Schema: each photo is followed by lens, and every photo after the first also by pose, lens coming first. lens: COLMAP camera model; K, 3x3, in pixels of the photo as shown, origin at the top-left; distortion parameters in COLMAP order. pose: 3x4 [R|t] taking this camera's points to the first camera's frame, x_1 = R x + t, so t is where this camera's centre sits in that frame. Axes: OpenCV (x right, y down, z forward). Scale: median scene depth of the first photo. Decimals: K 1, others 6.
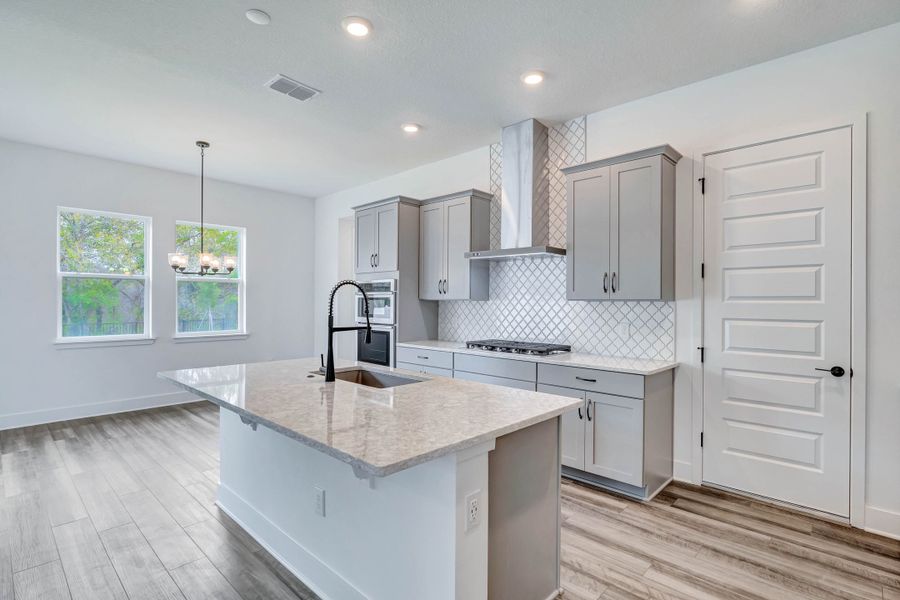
lens RADIAL K [[440.3, 0, 450.0], [0, 440.3, 300.0], [0, 0, 1]] dist [-0.003595, -0.000453]
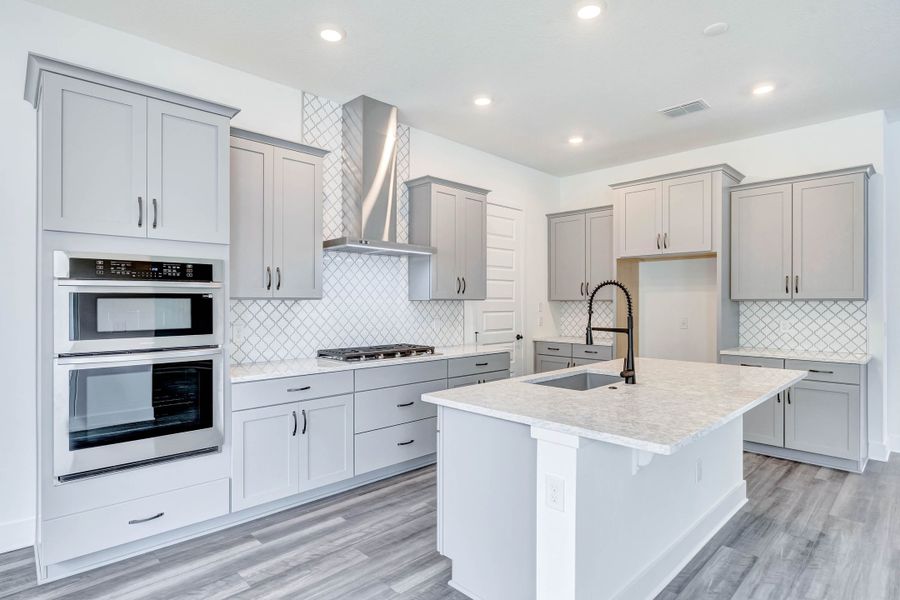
lens RADIAL K [[473.2, 0, 451.8], [0, 473.2, 304.5], [0, 0, 1]] dist [-0.001923, -0.000473]
pose [[0.036742, -0.010302, 0.999272, -0.737546], [-0.003203, 0.999941, 0.010427, -0.000133], [-0.999320, -0.003583, 0.036707, 0.751689]]
